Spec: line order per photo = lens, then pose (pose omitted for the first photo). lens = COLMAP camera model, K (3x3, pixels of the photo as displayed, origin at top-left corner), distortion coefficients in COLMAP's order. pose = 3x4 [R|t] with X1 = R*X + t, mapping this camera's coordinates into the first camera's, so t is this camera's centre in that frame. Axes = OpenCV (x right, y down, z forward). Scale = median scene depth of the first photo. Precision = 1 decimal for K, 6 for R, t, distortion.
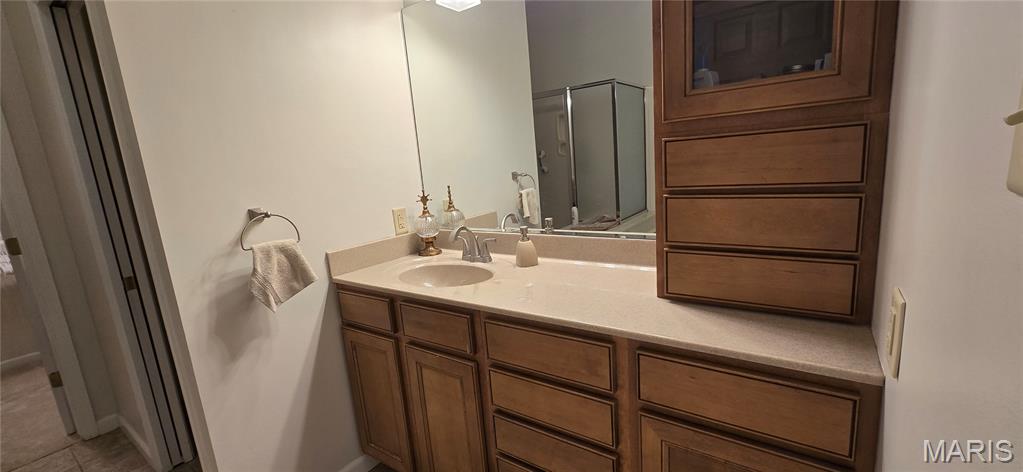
lens RADIAL K [[416.1, 0, 506.8], [0, 416.1, 239.8], [0, 0, 1]] dist [-0.008006, 0.001913]
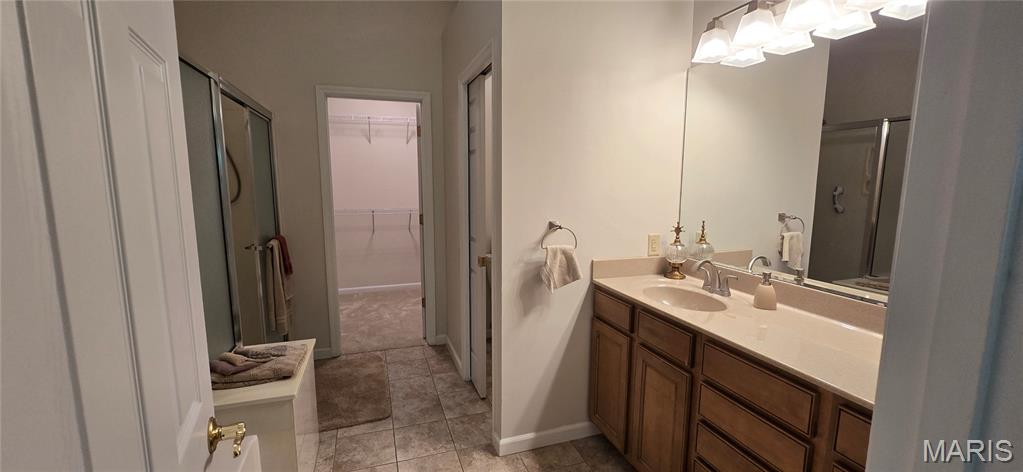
lens RADIAL K [[416.1, 0, 509.5], [0, 416.1, 238.3], [0, 0, 1]] dist [-0.008006, 0.001913]
pose [[0.811004, 0.163598, -0.561701, 0.087182], [-0.179503, 0.983380, 0.027241, -0.025349], [0.556822, 0.078734, 0.826892, -0.253738]]
